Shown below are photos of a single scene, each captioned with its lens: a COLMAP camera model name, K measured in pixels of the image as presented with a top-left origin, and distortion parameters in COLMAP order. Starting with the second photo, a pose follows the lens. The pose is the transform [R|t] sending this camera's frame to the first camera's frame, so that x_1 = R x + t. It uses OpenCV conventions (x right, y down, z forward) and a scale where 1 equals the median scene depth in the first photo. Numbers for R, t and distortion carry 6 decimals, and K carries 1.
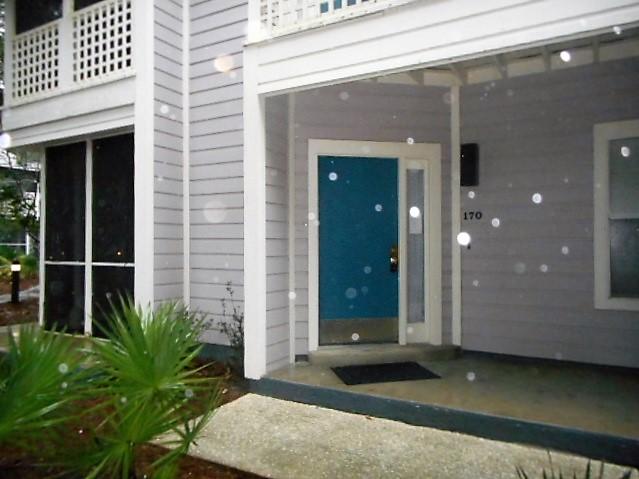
lens RADIAL K [[485.5, 0, 319.5], [0, 485.5, 239.5], [0, 0, 1]] dist [-0.006193, 0.003973]
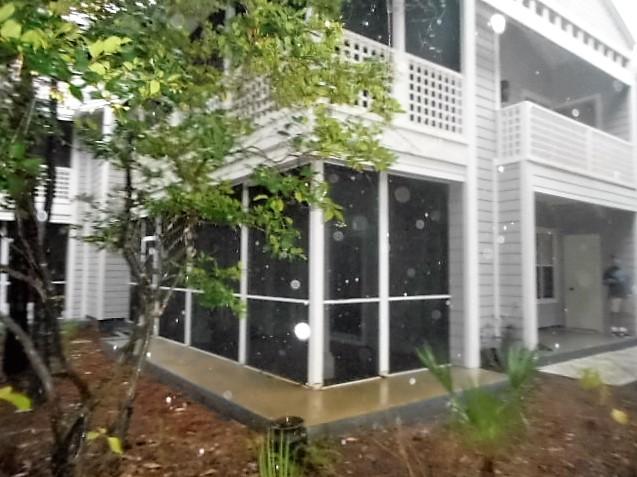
lens RADIAL K [[464.7, 0, 318.5], [0, 464.7, 238.5], [0, 0, 1]] dist [0.001044, -0.003063]
pose [[0.402736, 0.074141, 0.912309, -1.391008], [-0.006587, 0.996923, -0.078110, 0.002638], [-0.915293, 0.025448, 0.401985, 0.751048]]
